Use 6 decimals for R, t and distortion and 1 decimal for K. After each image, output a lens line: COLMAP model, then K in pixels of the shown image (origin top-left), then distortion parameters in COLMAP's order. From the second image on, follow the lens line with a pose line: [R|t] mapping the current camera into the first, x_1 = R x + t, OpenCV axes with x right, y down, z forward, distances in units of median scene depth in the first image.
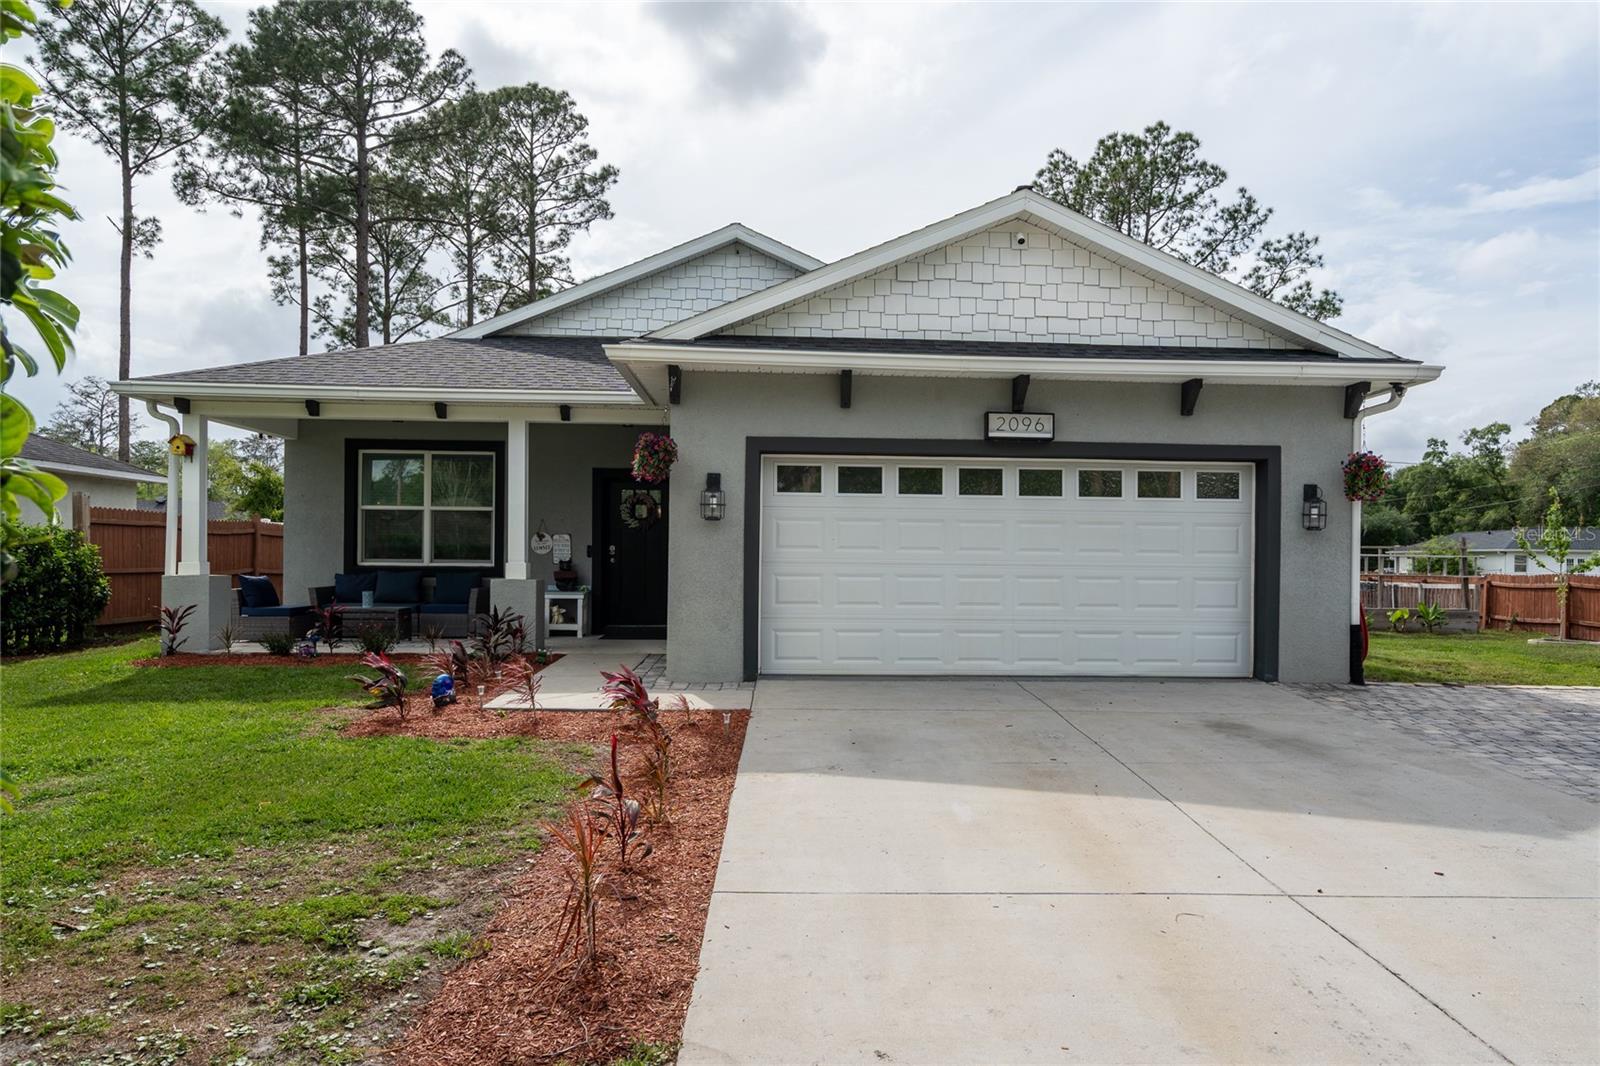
lens RADIAL K [[1071.9, 0, 820.7], [0, 1071.9, 559.3], [0, 0, 1]] dist [0.002757, -0.002877]
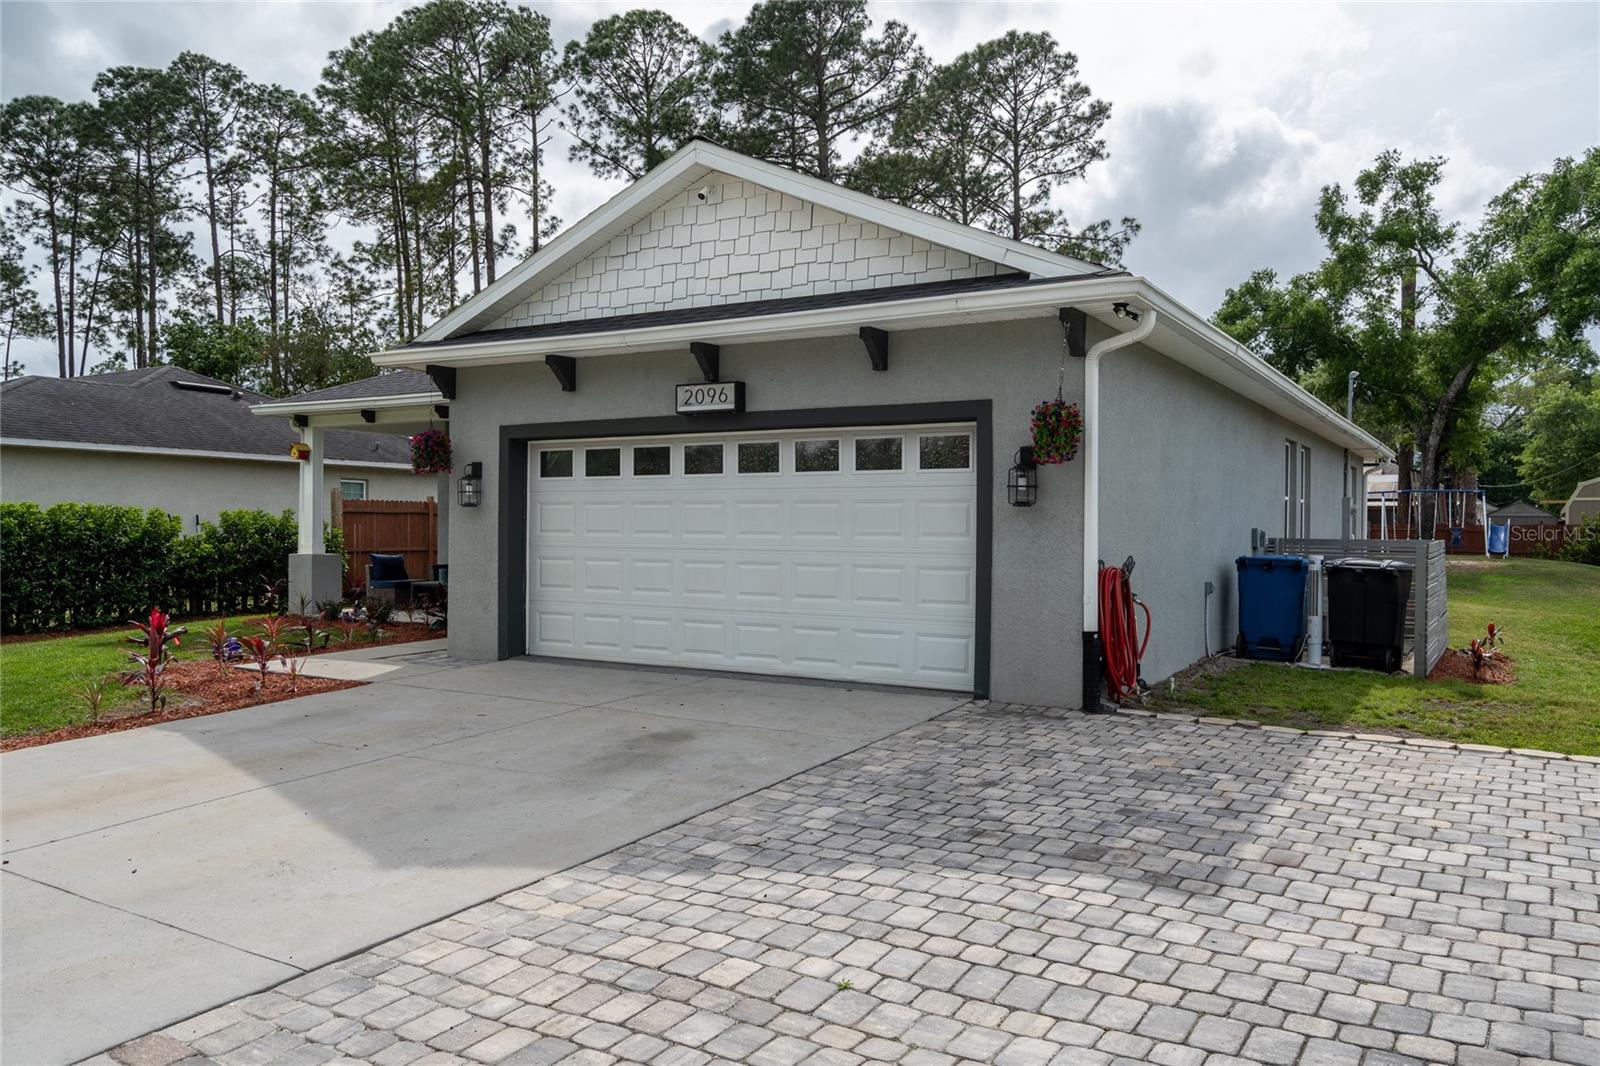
lens RADIAL K [[1182.1, 0, 802.1], [0, 1182.1, 540.1], [0, 0, 1]] dist [-0.003854, -0.002130]
pose [[0.828146, -0.000235, -0.560513, 0.781279], [0.001332, 0.999998, 0.001550, -0.004387], [0.560511, -0.002030, 0.828144, 0.202003]]
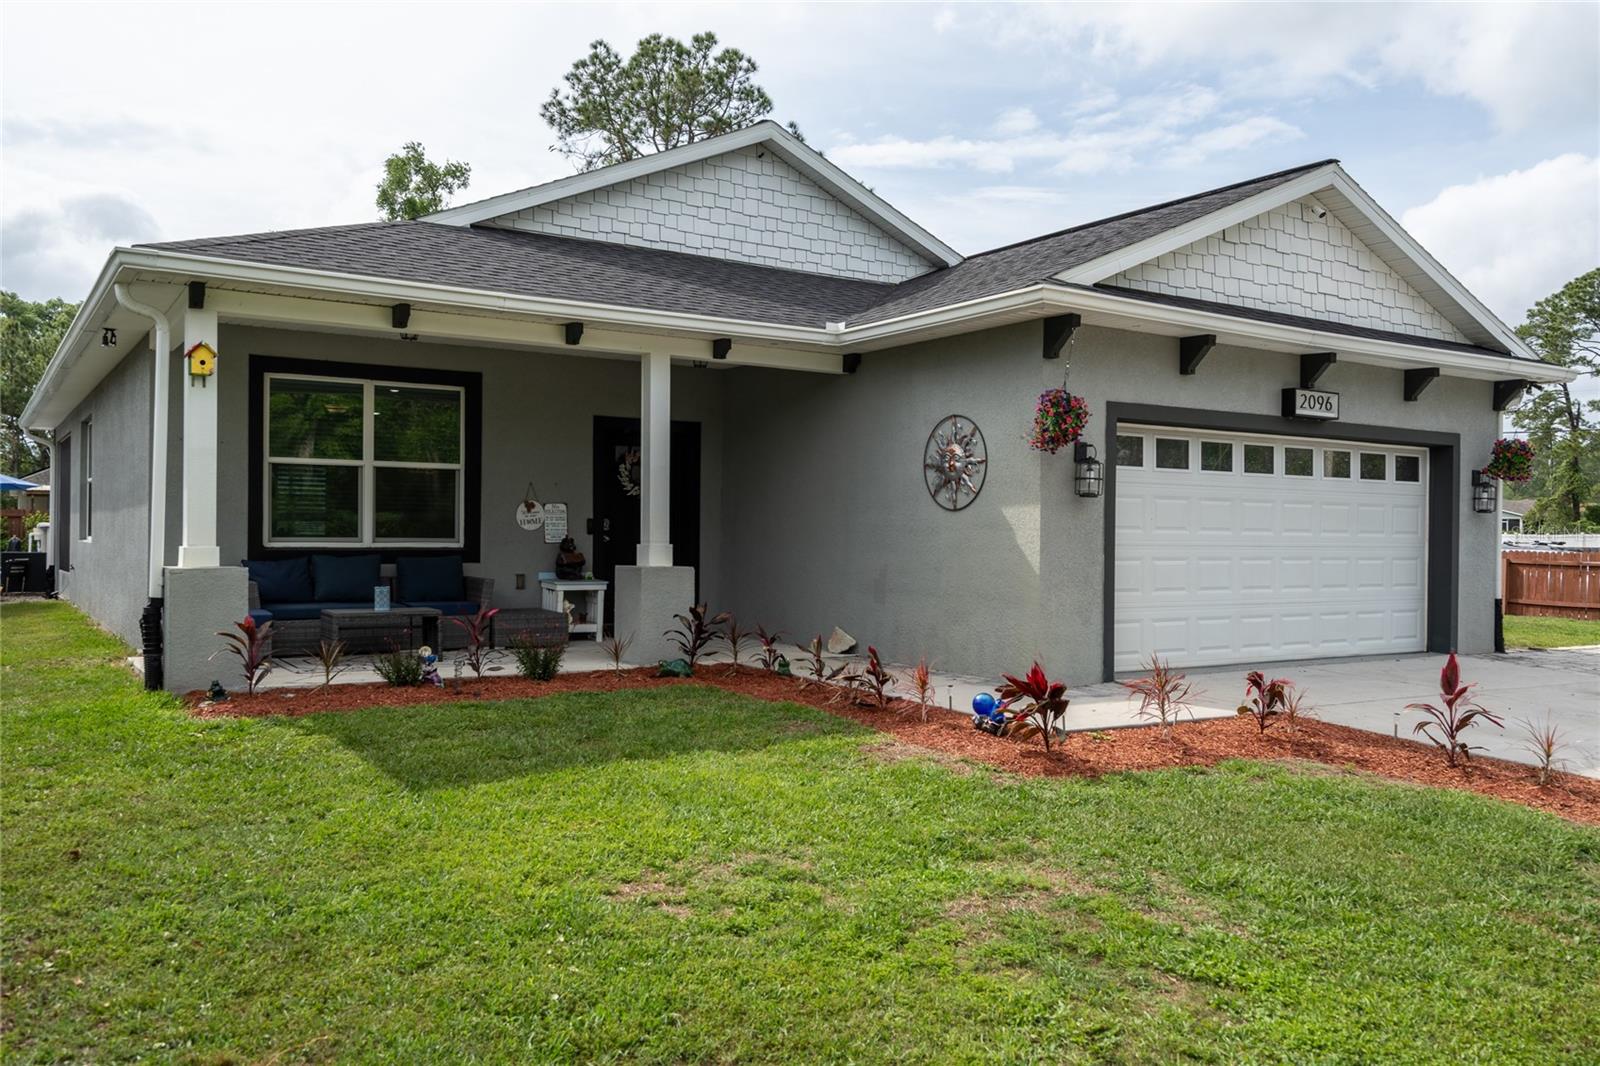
lens RADIAL K [[1295.7, 0, 796.9], [0, 1295.7, 528.4], [0, 0, 1]] dist [0.004268, -0.001354]
pose [[0.867714, 0.001566, 0.497061, -0.771858], [-0.002730, 0.999995, 0.001615, -0.011412], [-0.497056, -0.002758, 0.867714, 0.201549]]
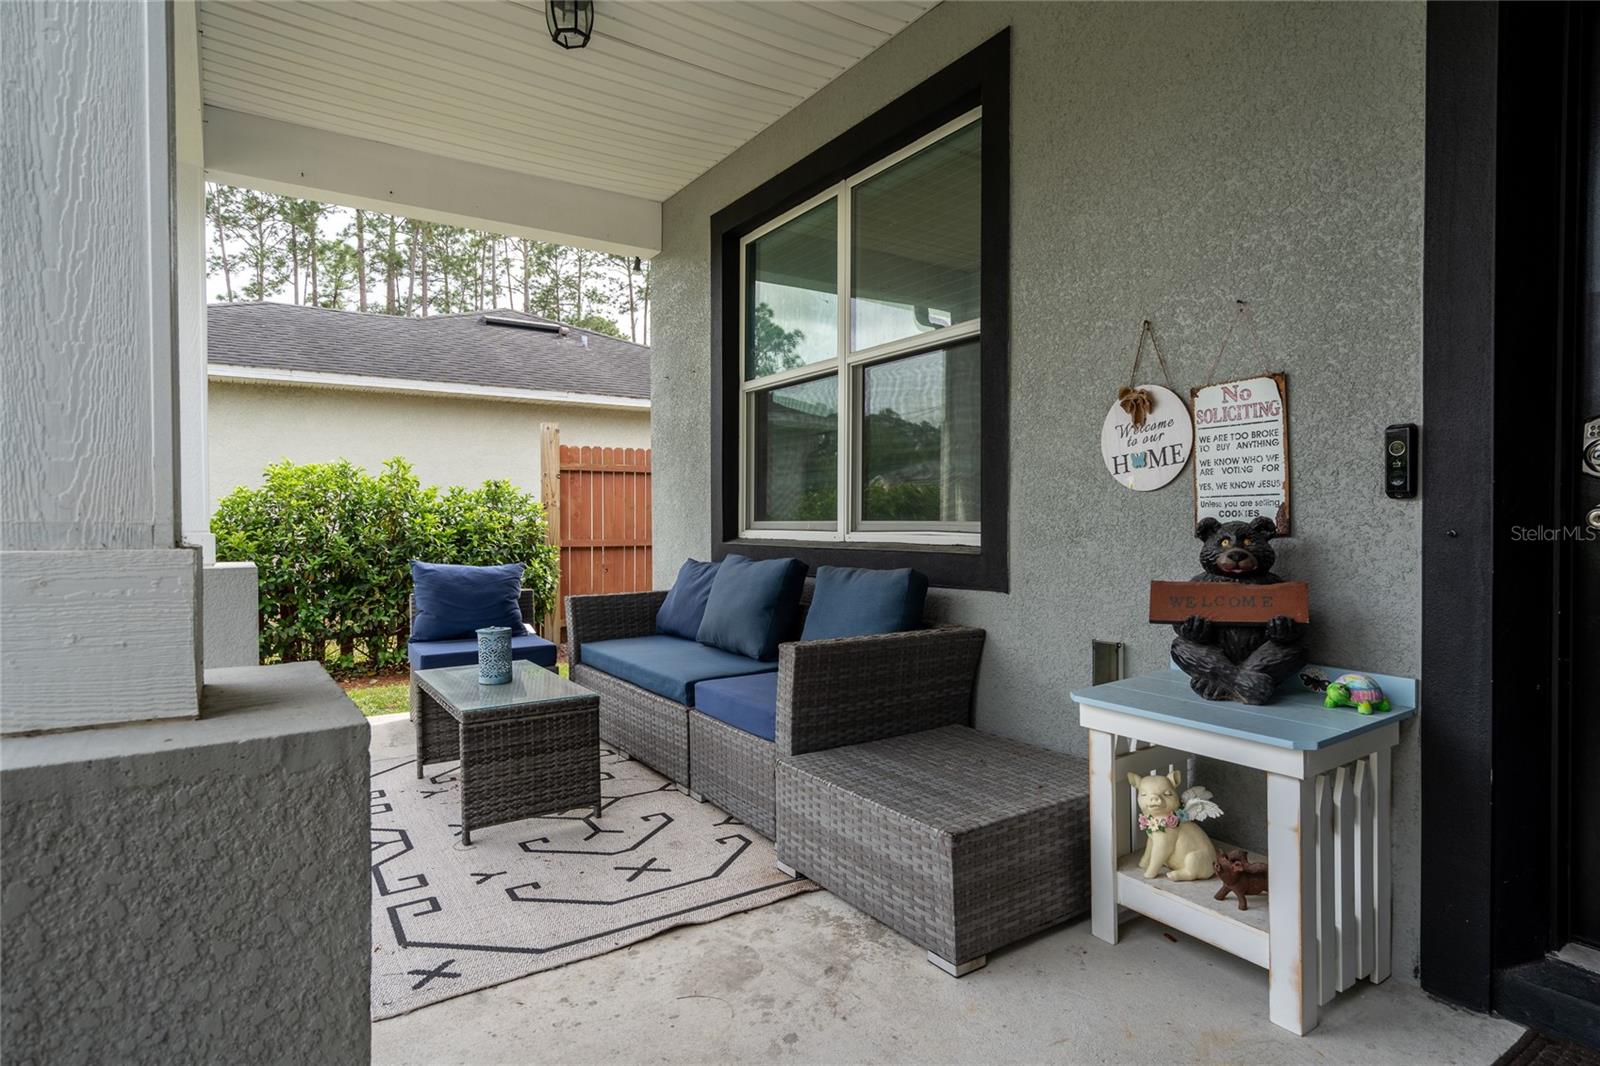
lens RADIAL K [[867.1, 0, 806.2], [0, 867.1, 535.5], [0, 0, 1]] dist [0.001040, 0.000030]
pose [[0.509376, 0.005140, -0.860529, -0.212949], [0.007596, 0.999916, 0.010469, 0.002040], [0.860511, -0.011869, 0.509294, 1.222630]]
